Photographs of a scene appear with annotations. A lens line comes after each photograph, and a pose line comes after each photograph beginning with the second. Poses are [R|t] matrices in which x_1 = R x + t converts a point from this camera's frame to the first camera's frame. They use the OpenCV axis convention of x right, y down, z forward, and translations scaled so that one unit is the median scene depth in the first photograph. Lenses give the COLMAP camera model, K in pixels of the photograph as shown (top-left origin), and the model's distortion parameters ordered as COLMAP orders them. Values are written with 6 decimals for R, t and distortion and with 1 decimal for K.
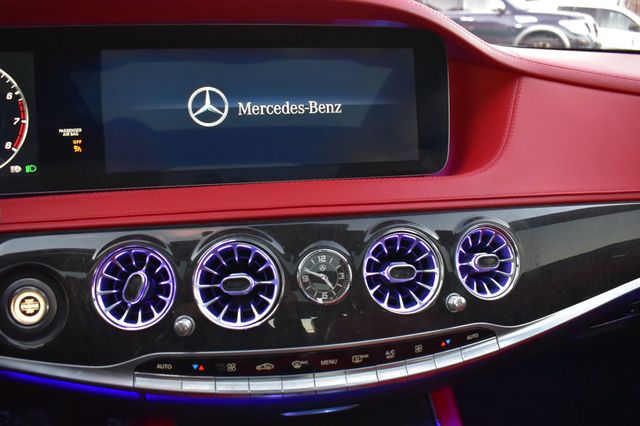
lens RADIAL K [[540.4, 0, 319.4], [0, 540.4, 215.5], [0, 0, 1]] dist [-0.095345, 0.012770]
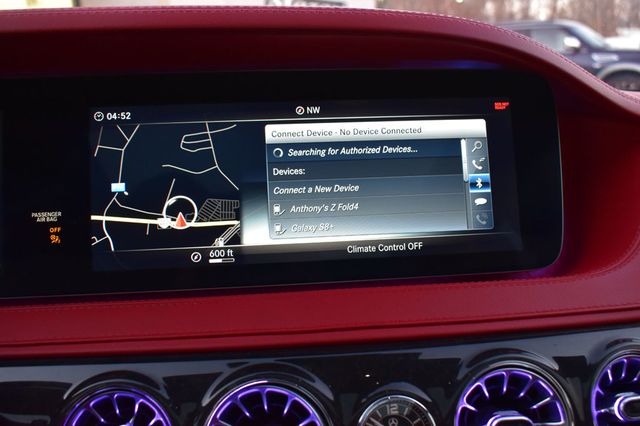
lens RADIAL K [[611.6, 0, 319.8], [0, 611.6, 210.6], [0, 0, 1]] dist [-0.082252, 0.000000]
pose [[0.996260, -0.009576, -0.085870, -0.017295], [-0.000687, 0.992930, -0.118703, -0.072292], [0.086399, 0.118318, 0.989210, 0.213355]]
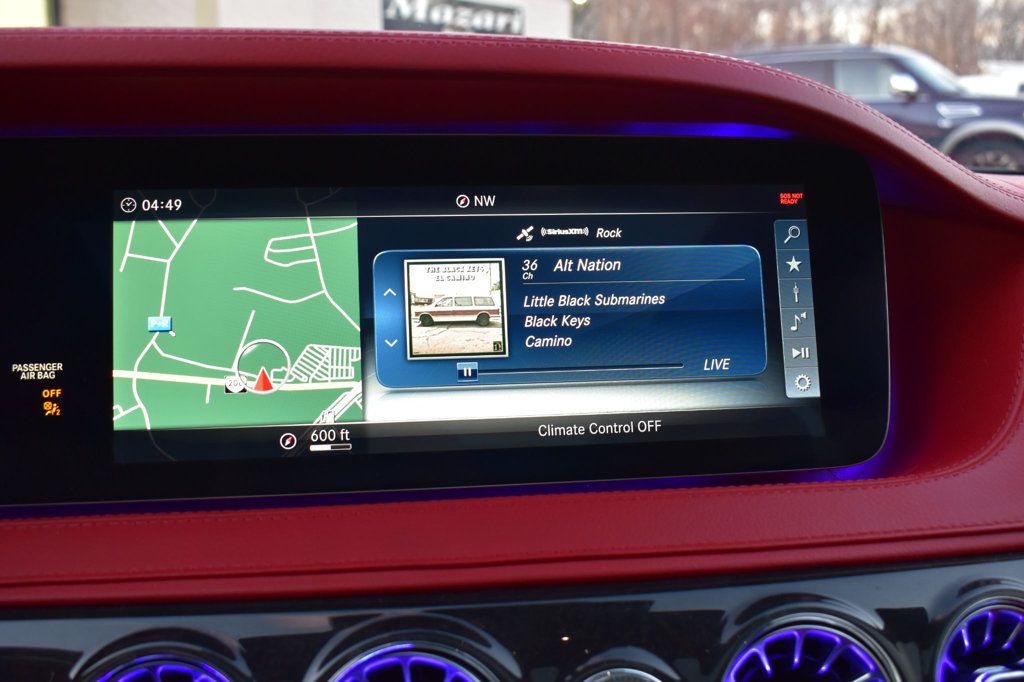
lens RADIAL K [[1054.2, 0, 513.3], [0, 1054.2, 338.2], [0, 0, 1]] dist [-0.072462, 0.000000]
pose [[0.998946, 0.000645, -0.045903, -0.035124], [-0.007239, 0.989606, -0.143620, -0.068553], [0.045333, 0.143801, 0.988568, 0.165989]]
